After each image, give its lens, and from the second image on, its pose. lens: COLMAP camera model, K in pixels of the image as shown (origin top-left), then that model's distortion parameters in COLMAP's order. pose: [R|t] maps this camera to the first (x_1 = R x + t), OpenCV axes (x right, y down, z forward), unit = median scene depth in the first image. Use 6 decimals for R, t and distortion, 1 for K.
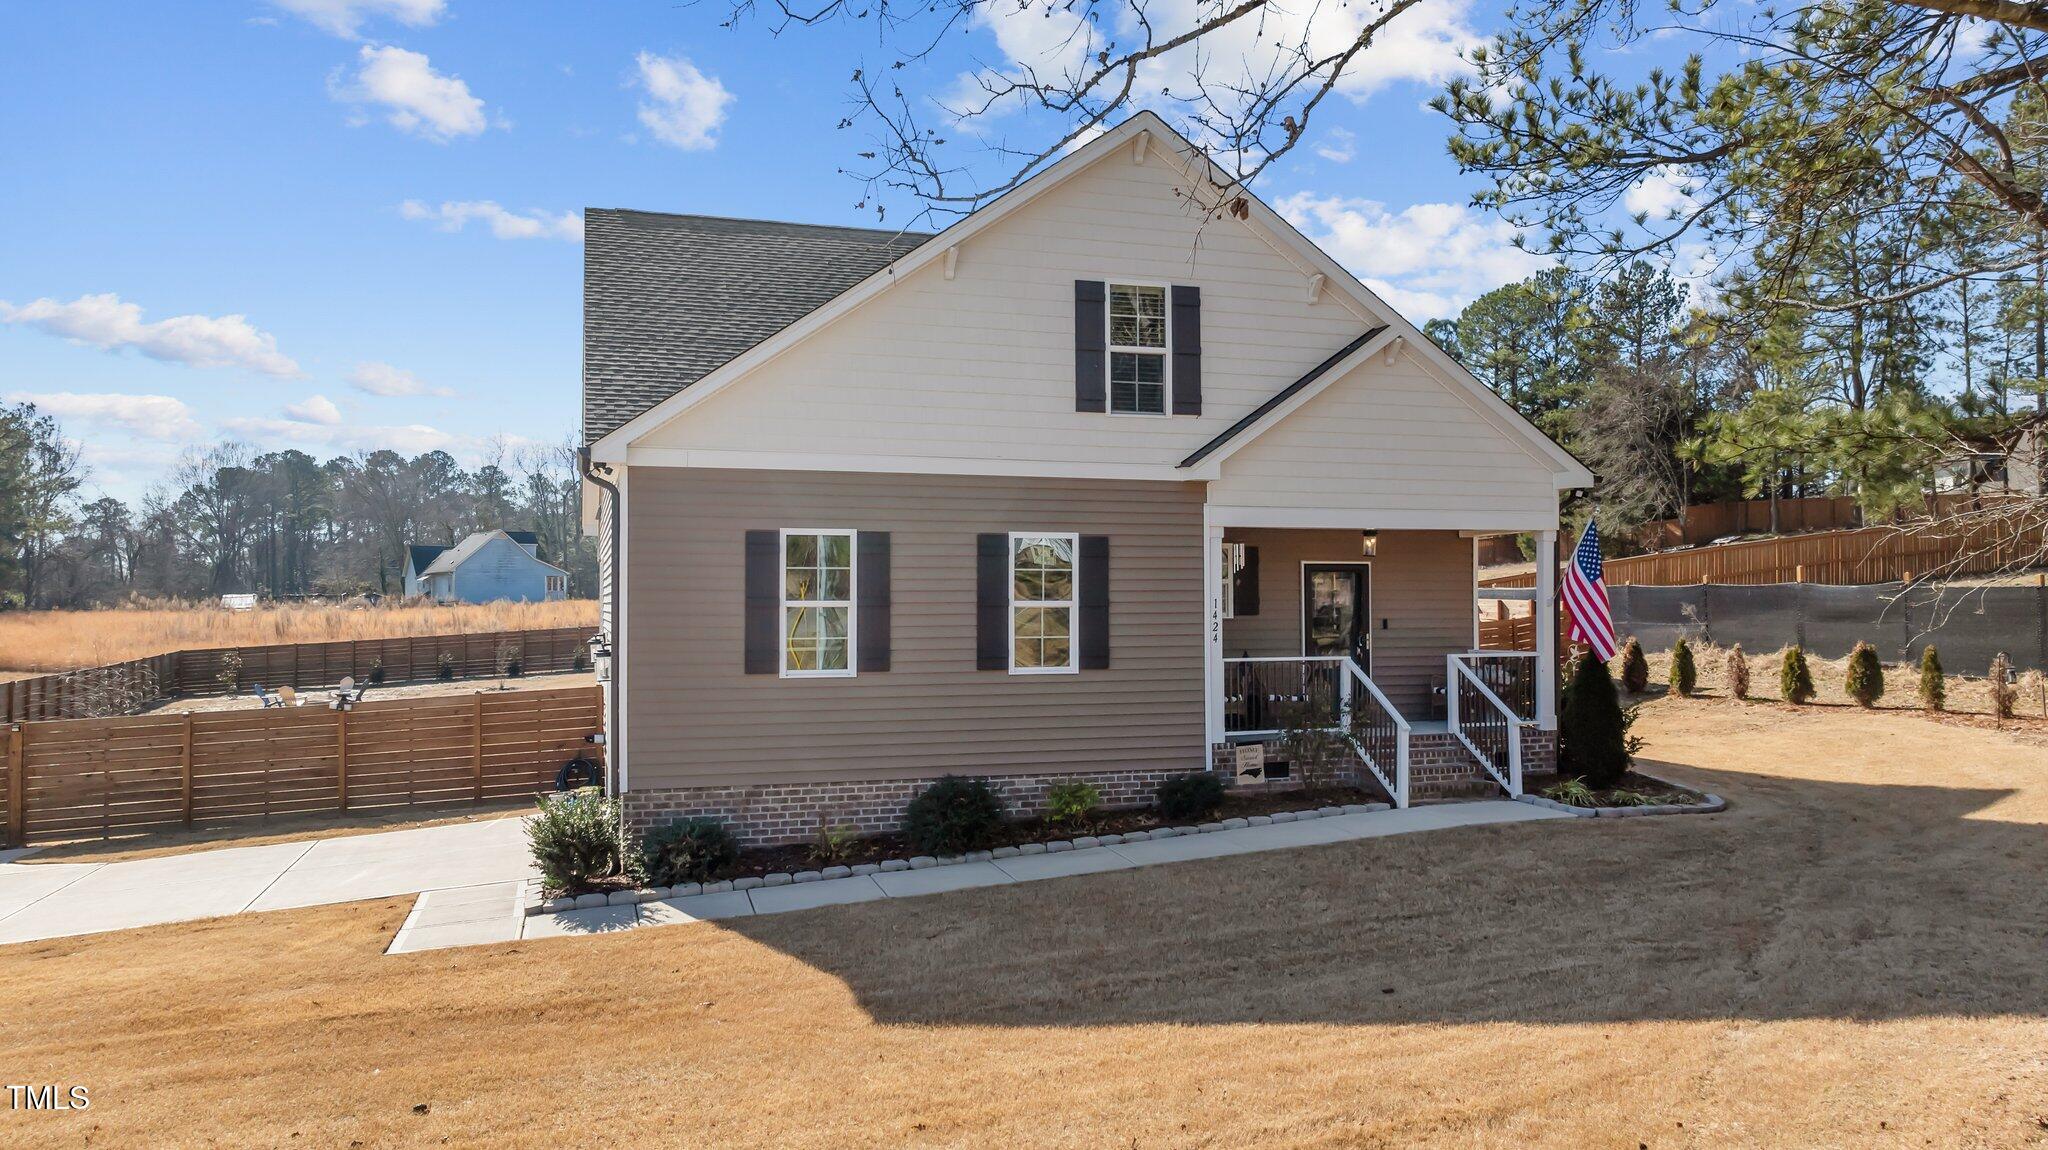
lens RADIAL K [[1458.7, 0, 1031.0], [0, 1458.7, 563.2], [0, 0, 1]] dist [-0.011029, 0.003231]
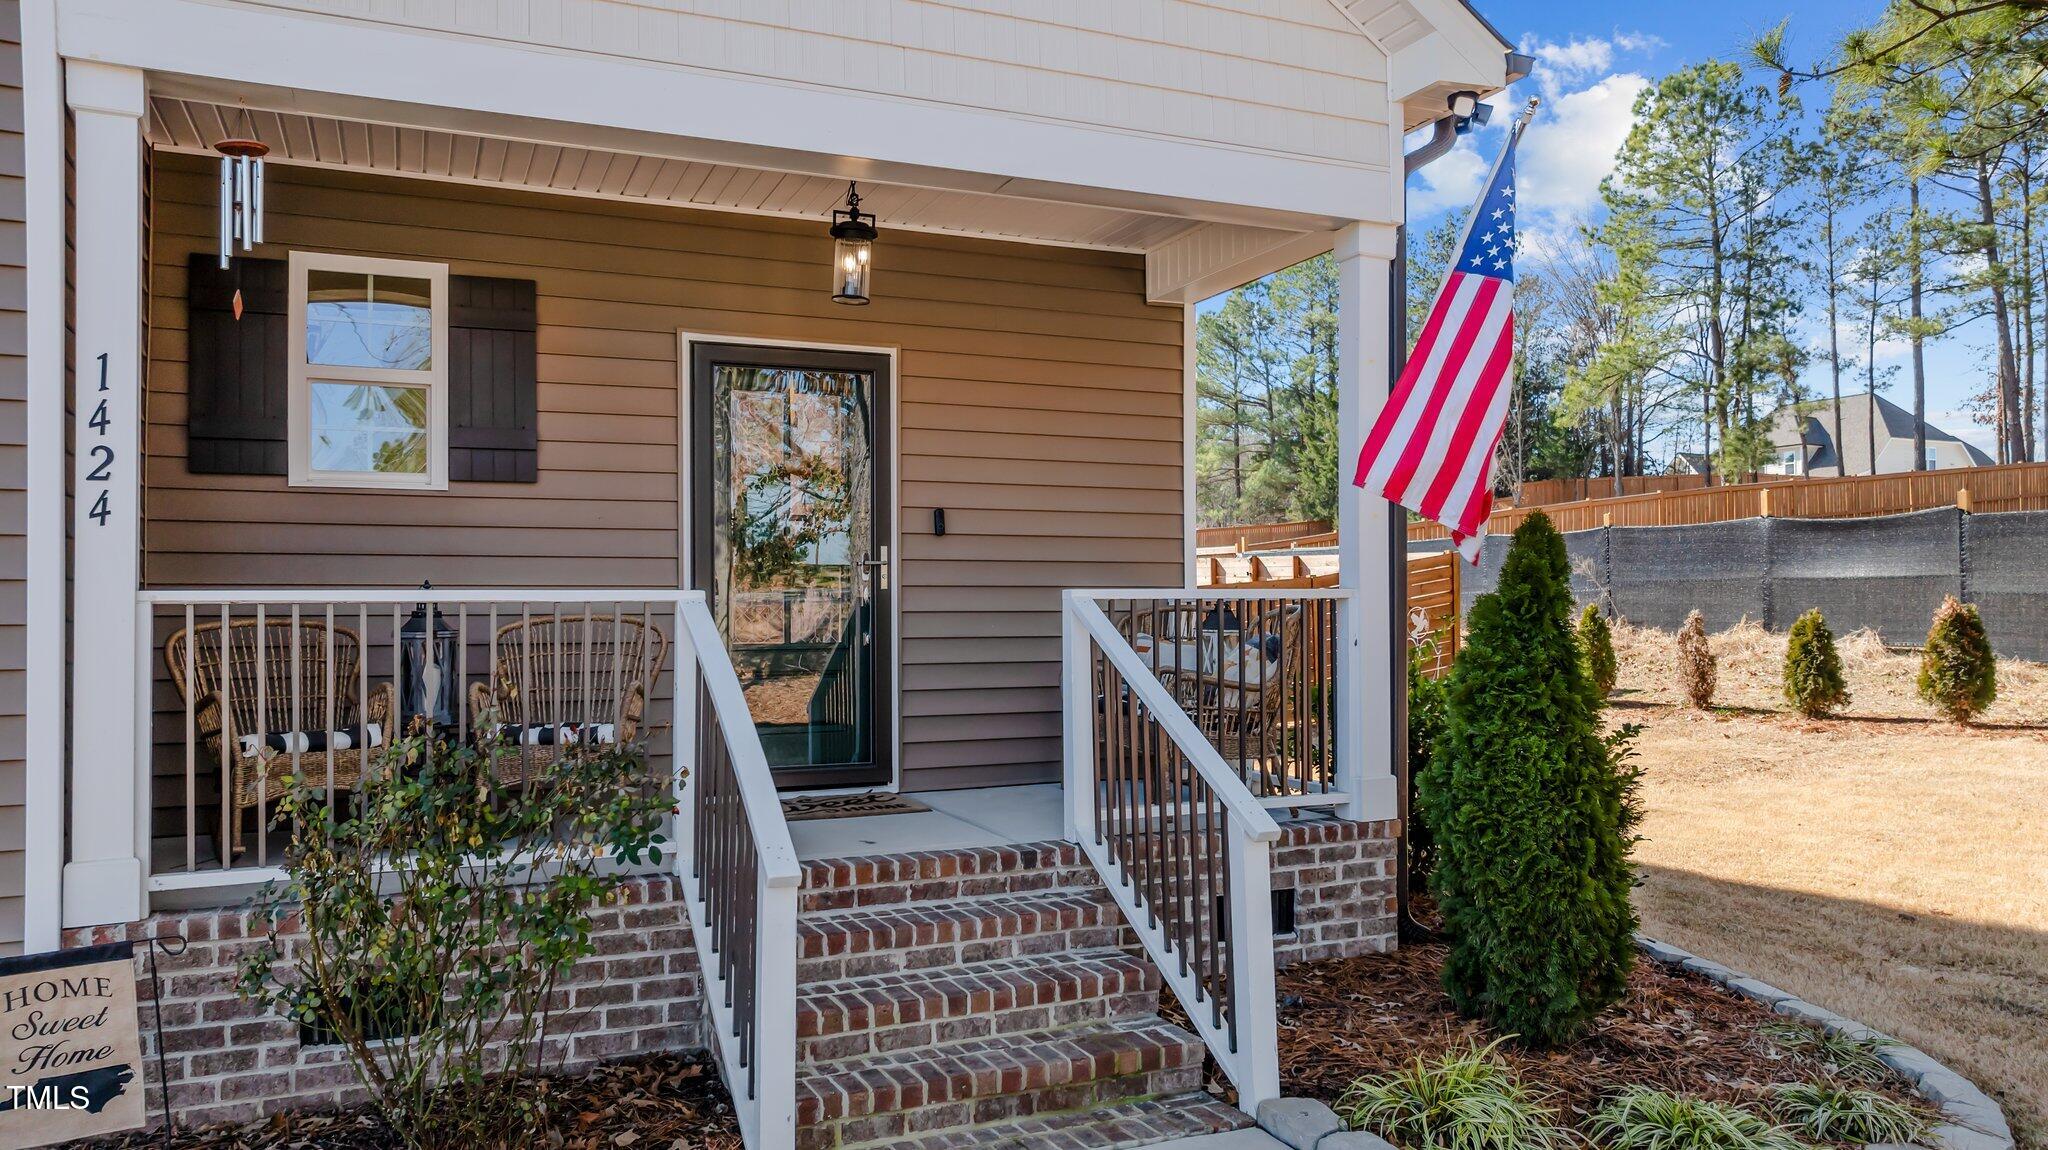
lens RADIAL K [[1458.7, 0, 1031.0], [0, 1458.7, 563.2], [0, 0, 1]] dist [-0.011029, 0.003231]
pose [[0.993450, 0.000702, 0.114270, 0.254298], [-0.000112, 0.999987, -0.005164, 0.061173], [-0.114272, 0.005117, 0.993436, 0.719455]]
